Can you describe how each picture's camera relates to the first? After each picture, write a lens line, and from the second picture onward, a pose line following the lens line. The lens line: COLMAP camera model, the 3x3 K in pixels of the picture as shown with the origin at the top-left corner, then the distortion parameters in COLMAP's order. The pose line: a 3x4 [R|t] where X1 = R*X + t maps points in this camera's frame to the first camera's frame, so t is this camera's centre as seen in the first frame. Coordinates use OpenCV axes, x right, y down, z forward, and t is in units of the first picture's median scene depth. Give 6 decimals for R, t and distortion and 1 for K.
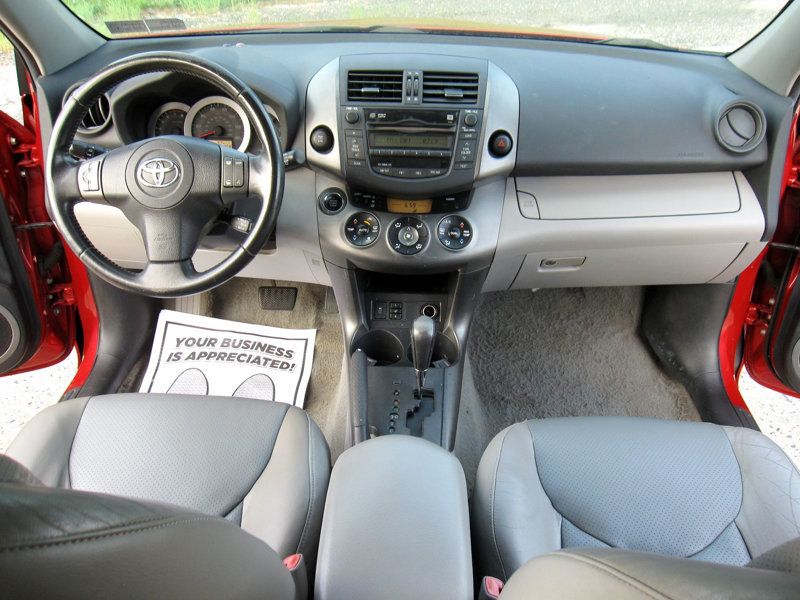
lens RADIAL K [[664.4, 0, 400.0], [0, 664.4, 300.0], [0, 0, 1]] dist [-0.047001, 0.008261]
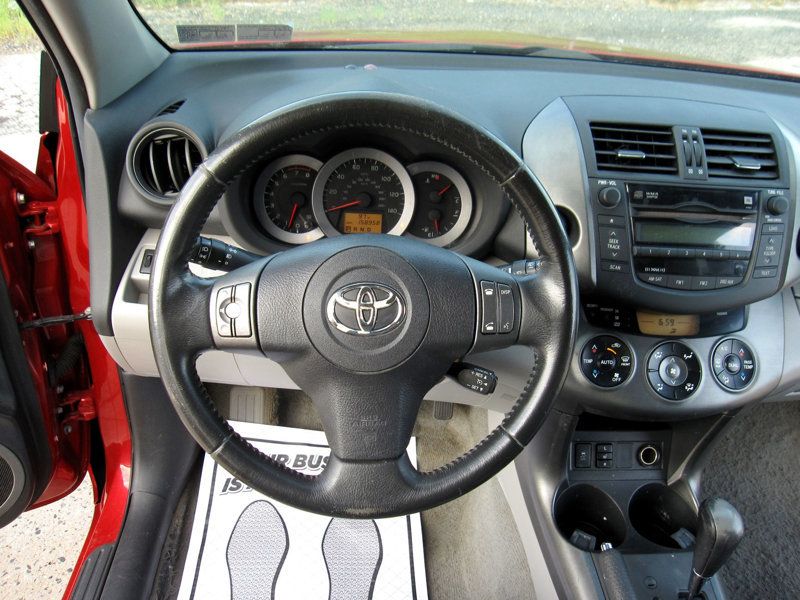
lens RADIAL K [[664.4, 0, 400.0], [0, 664.4, 300.0], [0, 0, 1]] dist [-0.047001, 0.008261]
pose [[0.994848, 0.002061, 0.101360, -0.322984], [-0.001761, 0.999994, -0.003046, -0.162217], [-0.101366, 0.002852, 0.994845, 0.353271]]
